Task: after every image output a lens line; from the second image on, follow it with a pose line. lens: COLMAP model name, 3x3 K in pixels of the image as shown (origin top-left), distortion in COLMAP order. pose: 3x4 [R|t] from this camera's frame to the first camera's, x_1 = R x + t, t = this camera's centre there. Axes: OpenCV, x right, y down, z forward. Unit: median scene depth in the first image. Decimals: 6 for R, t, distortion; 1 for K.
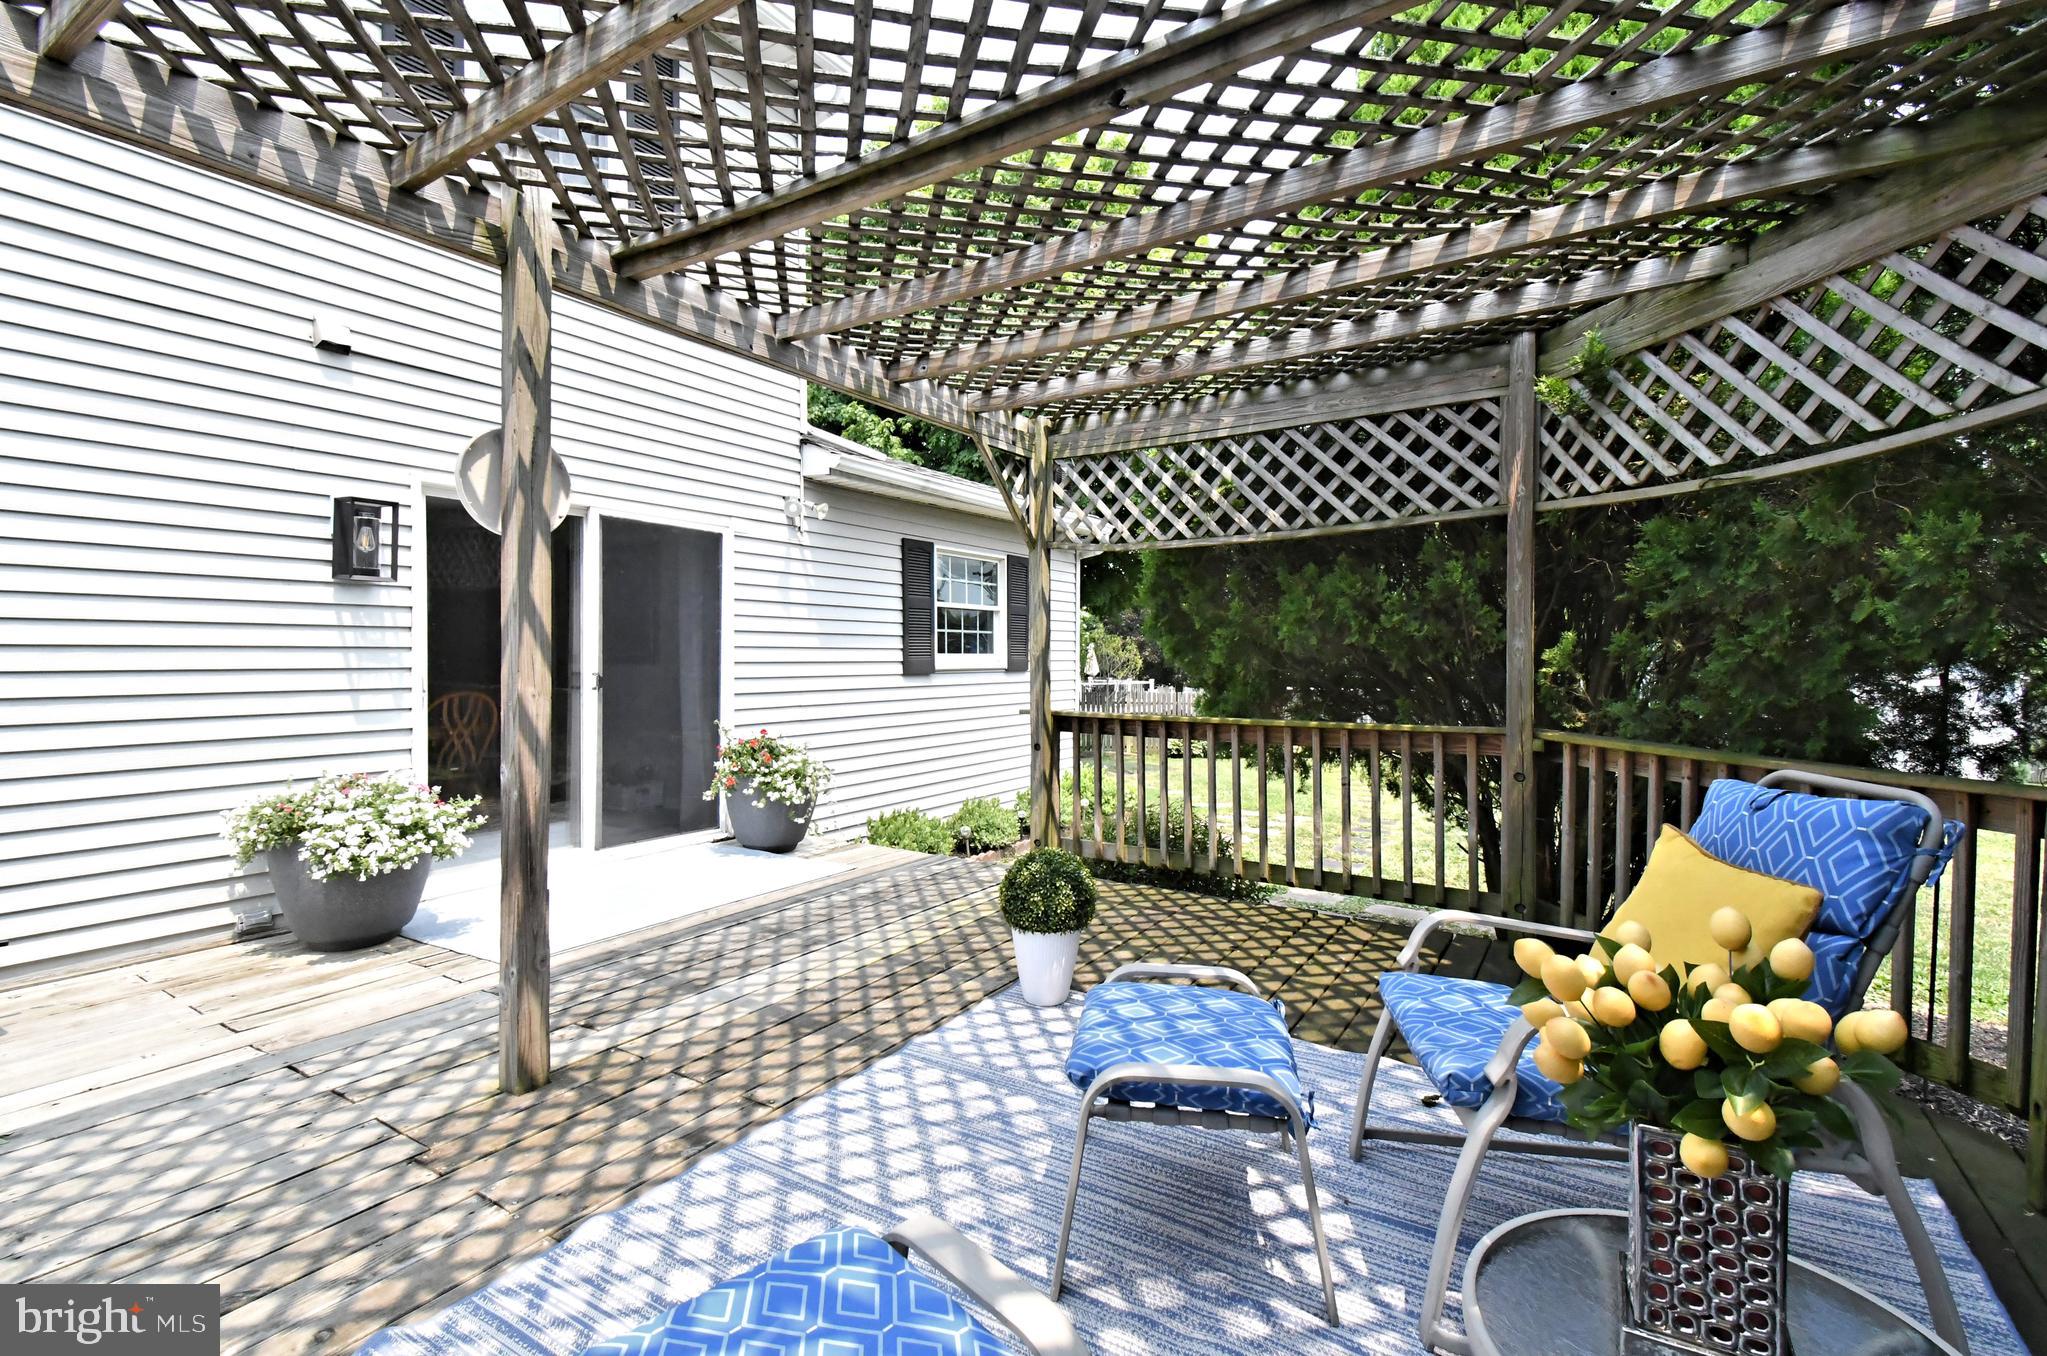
lens RADIAL K [[908.0, 0, 1023.5], [0, 908.0, 678.0], [0, 0, 1]] dist [0.072982, -0.046146]
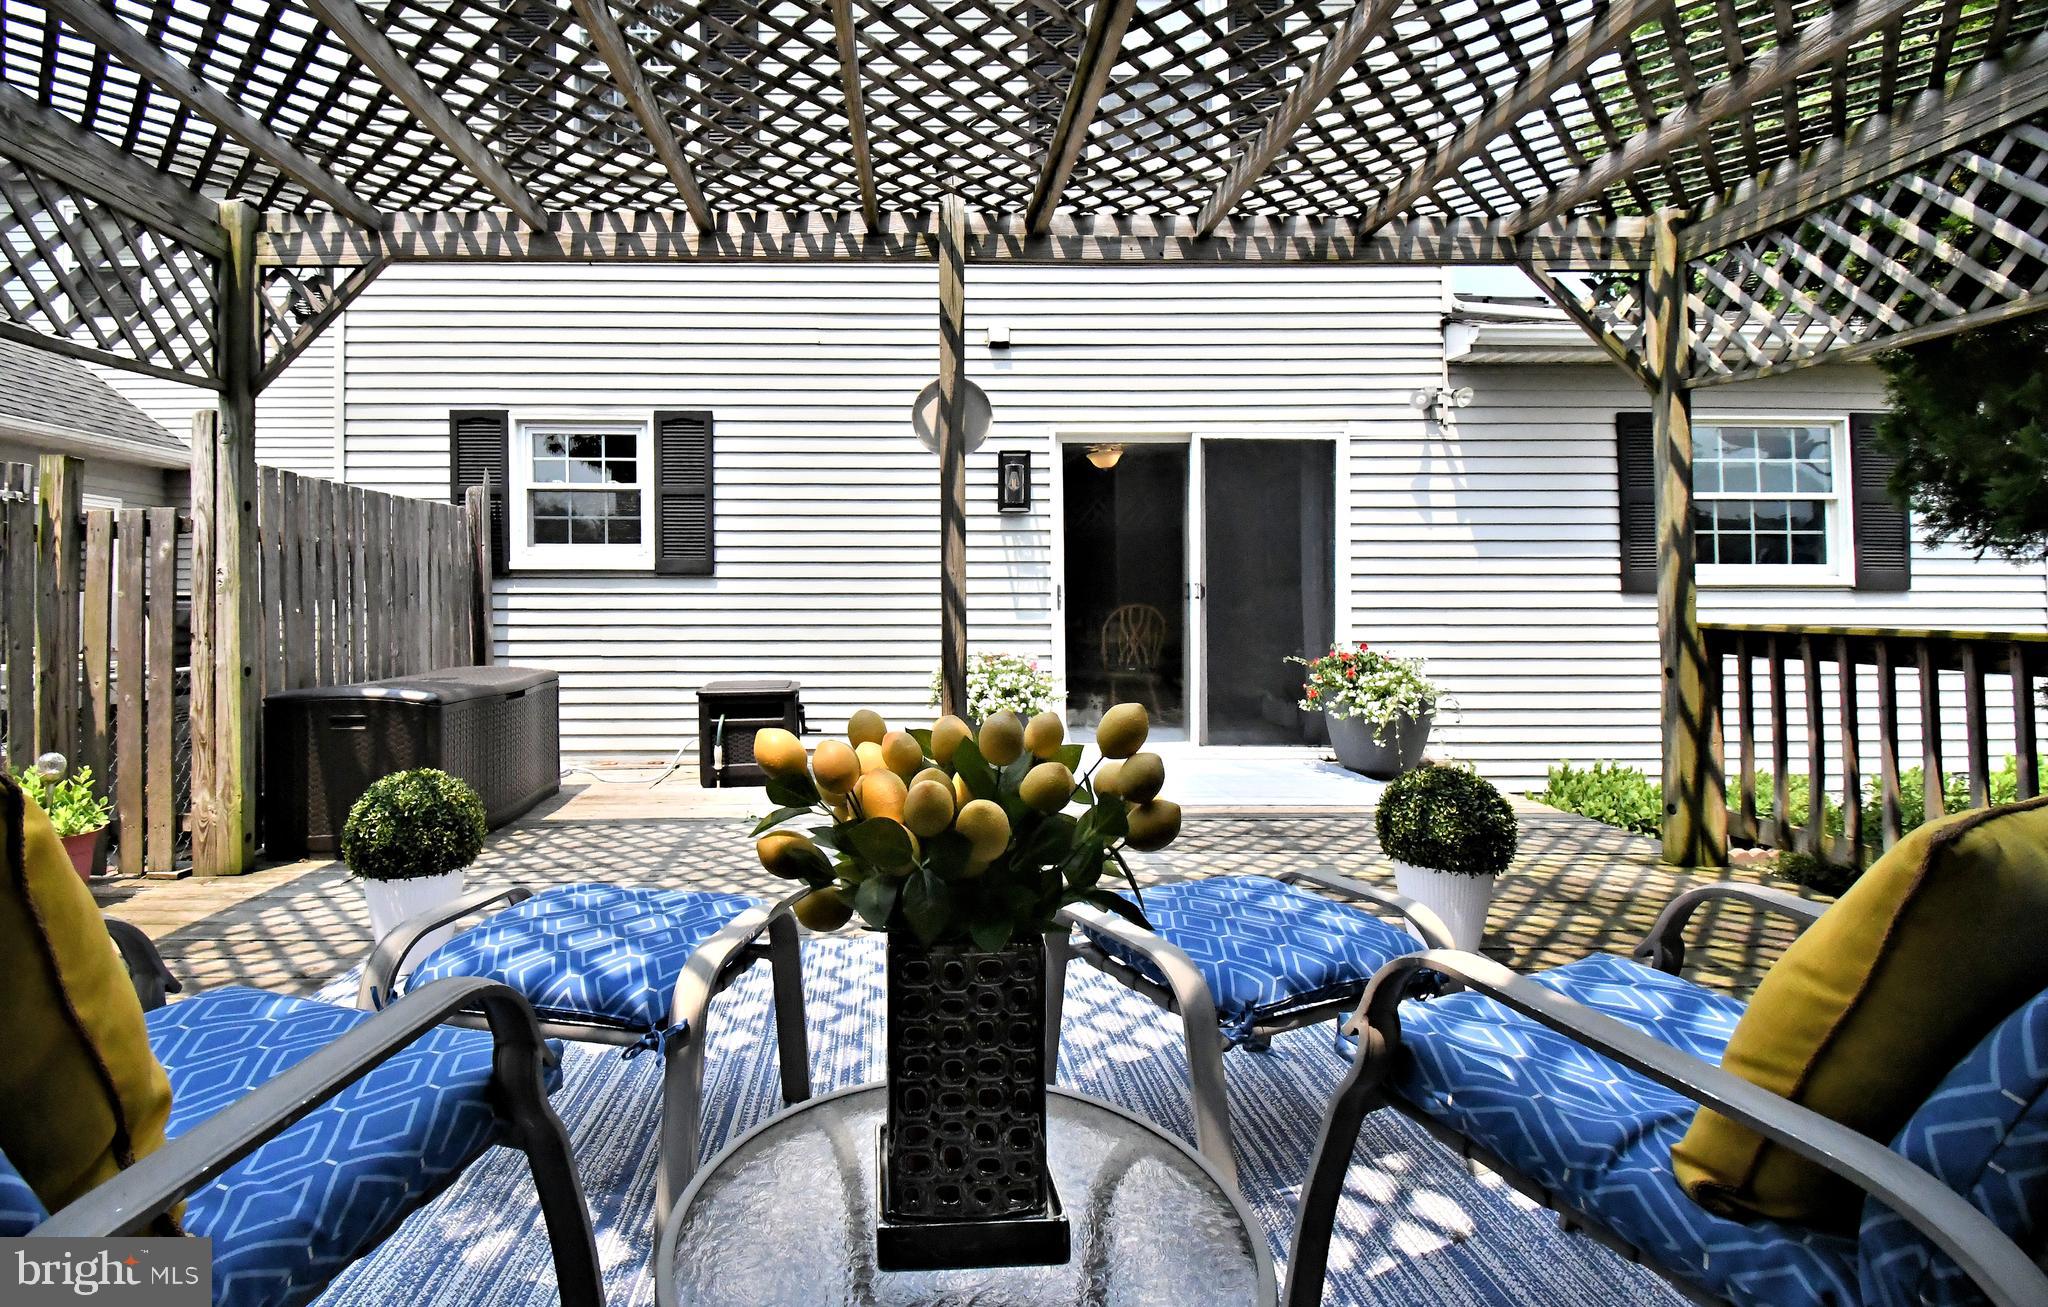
lens RADIAL K [[1012.6, 0, 1024.0], [0, 1012.6, 653.5], [0, 0, 1]] dist [0.003081, -0.024969]
pose [[0.558547, 0.022812, -0.829159, 0.408844], [-0.015961, 0.999732, 0.016753, 0.059242], [0.829320, 0.003877, 0.558761, 0.145320]]
